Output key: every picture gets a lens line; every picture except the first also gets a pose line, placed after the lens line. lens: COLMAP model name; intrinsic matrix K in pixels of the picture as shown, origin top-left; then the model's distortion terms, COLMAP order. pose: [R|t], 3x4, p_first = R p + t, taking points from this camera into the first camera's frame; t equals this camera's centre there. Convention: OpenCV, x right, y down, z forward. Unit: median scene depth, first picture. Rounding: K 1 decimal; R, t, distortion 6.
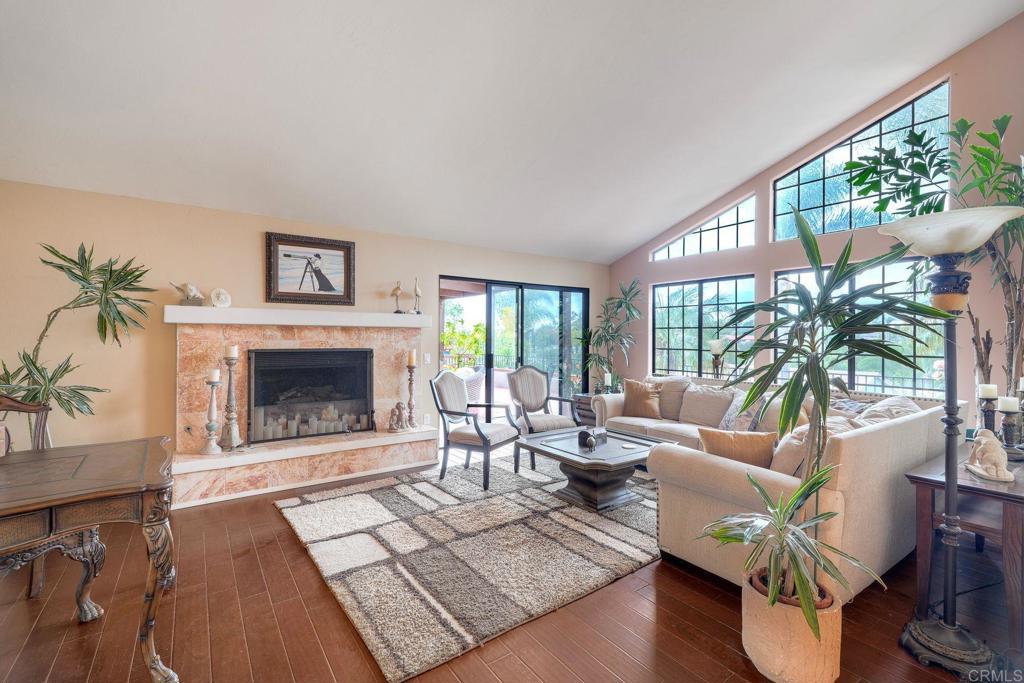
lens RADIAL K [[450.9, 0, 504.9], [0, 450.9, 338.1], [0, 0, 1]] dist [-0.006487, 0.001387]
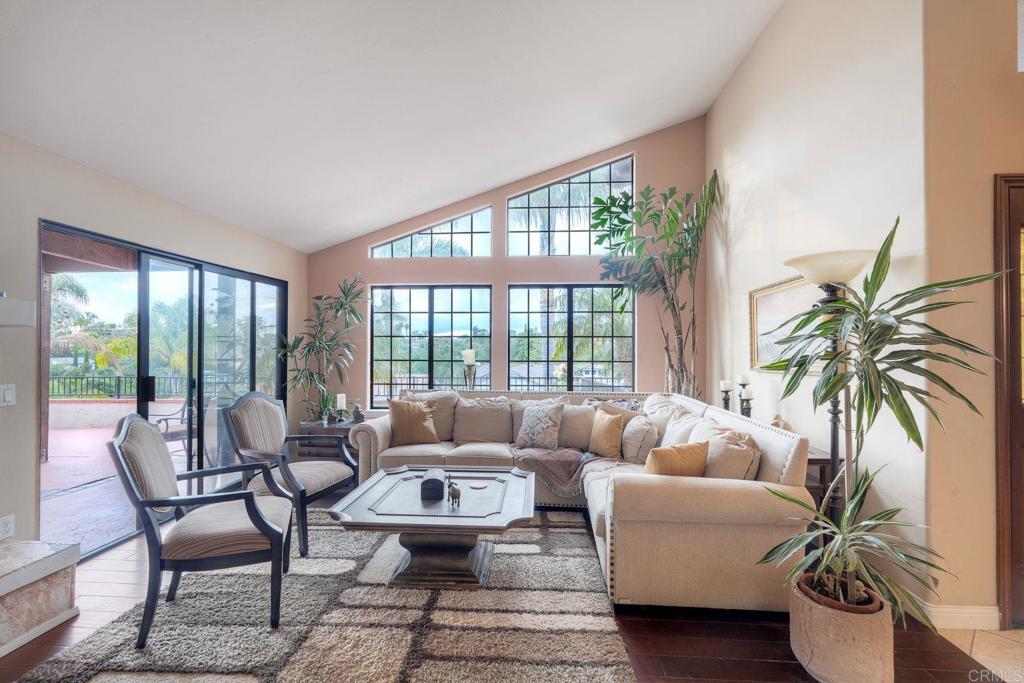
lens RADIAL K [[450.9, 0, 511.1], [0, 450.9, 345.1], [0, 0, 1]] dist [-0.006487, 0.001387]
pose [[0.623669, -0.000451, 0.781689, -0.274407], [0.003789, 0.999990, -0.002447, -0.003538], [-0.781679, 0.004488, 0.623664, 0.410152]]
